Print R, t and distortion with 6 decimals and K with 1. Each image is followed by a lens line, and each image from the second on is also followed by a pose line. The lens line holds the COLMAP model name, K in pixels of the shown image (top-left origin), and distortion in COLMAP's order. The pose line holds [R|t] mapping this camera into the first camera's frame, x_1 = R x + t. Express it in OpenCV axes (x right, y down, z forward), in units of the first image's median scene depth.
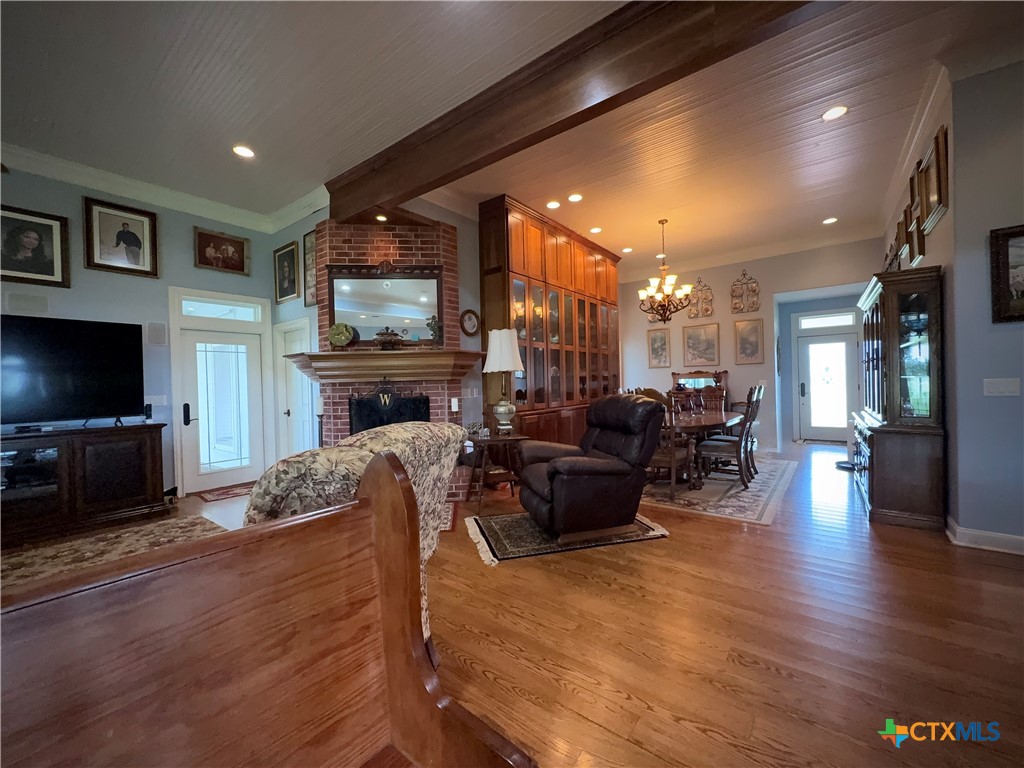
lens RADIAL K [[407.4, 0, 514.7], [0, 407.4, 383.8], [0, 0, 1]] dist [-0.001331, 0.000383]
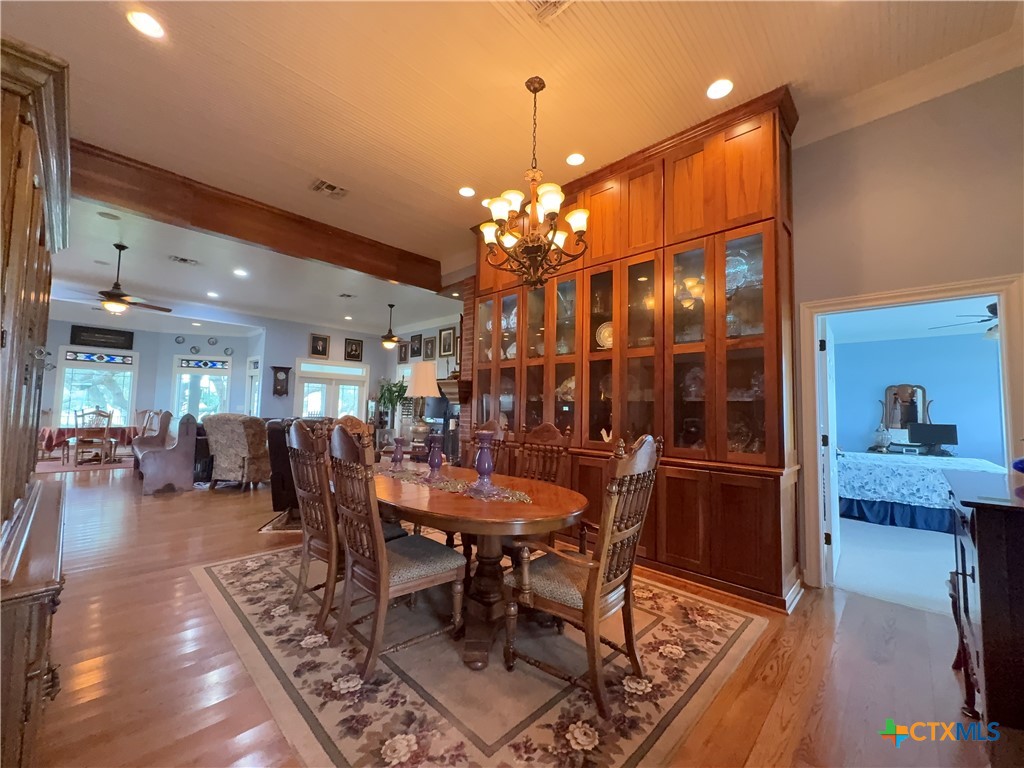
lens RADIAL K [[407.4, 0, 515.8], [0, 407.4, 385.1], [0, 0, 1]] dist [-0.001331, 0.000383]
pose [[-0.099066, -0.037812, -0.994362, 1.105801], [-0.019913, 0.999153, -0.036011, -0.027117], [0.994882, 0.016233, -0.099736, 1.361411]]
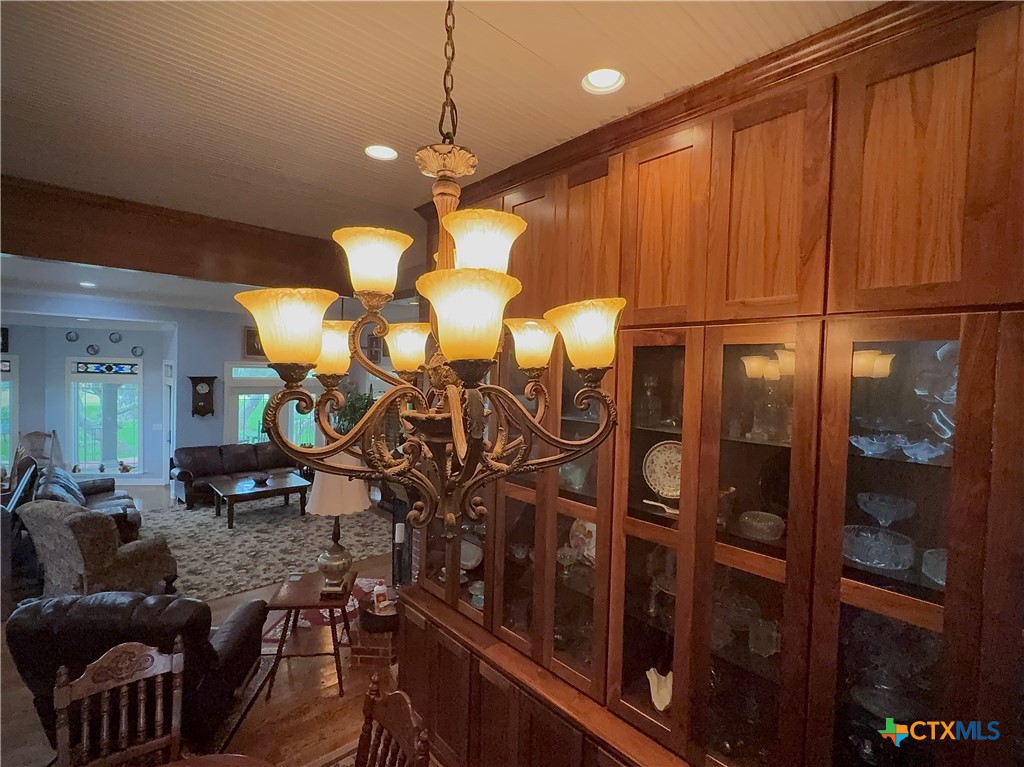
lens RADIAL K [[486.8, 0, 512.8], [0, 486.8, 383.9], [0, 0, 1]] dist [-0.002068, -0.000631]
pose [[-0.167350, 0.046955, -0.984779, 0.711846], [-0.026124, 0.998303, 0.052039, -0.285167], [0.985551, 0.034435, -0.165840, 1.394653]]
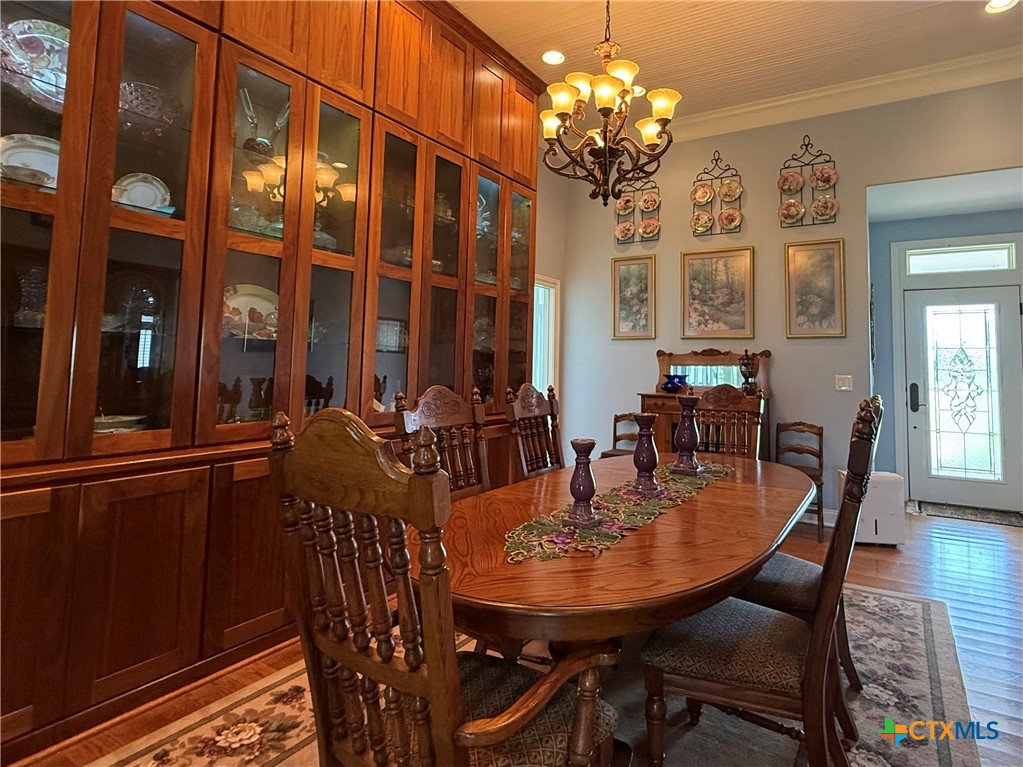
lens RADIAL K [[555.5, 0, 580.7], [0, 555.5, 324.6], [0, 0, 1]] dist [-0.003755, 0.003625]
pose [[0.987500, 0.050489, 0.149315, 0.353298], [-0.038971, 0.996106, -0.079079, -0.007175], [-0.152726, 0.072272, 0.985622, 0.675115]]
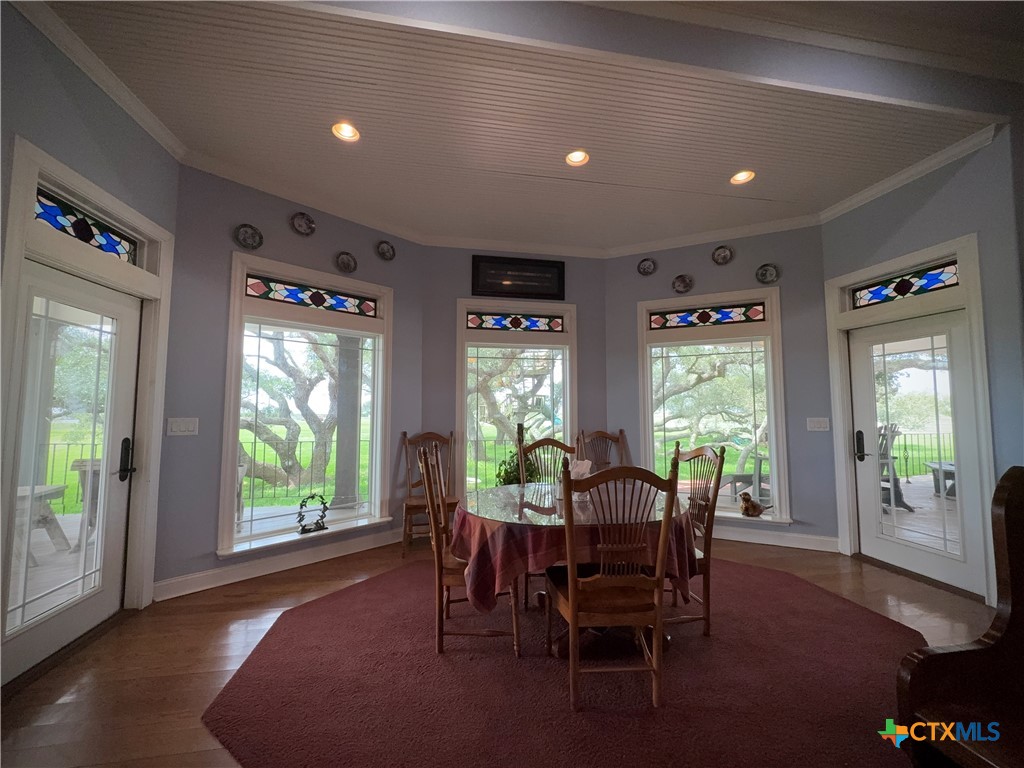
lens RADIAL K [[407.4, 0, 514.0], [0, 407.4, 384.8], [0, 0, 1]] dist [-0.001331, 0.000383]
pose [[-0.675022, -0.024750, -0.737382, -0.056733], [0.018142, 0.998578, -0.050125, 0.001127], [0.737574, -0.047213, -0.673613, -0.358355]]
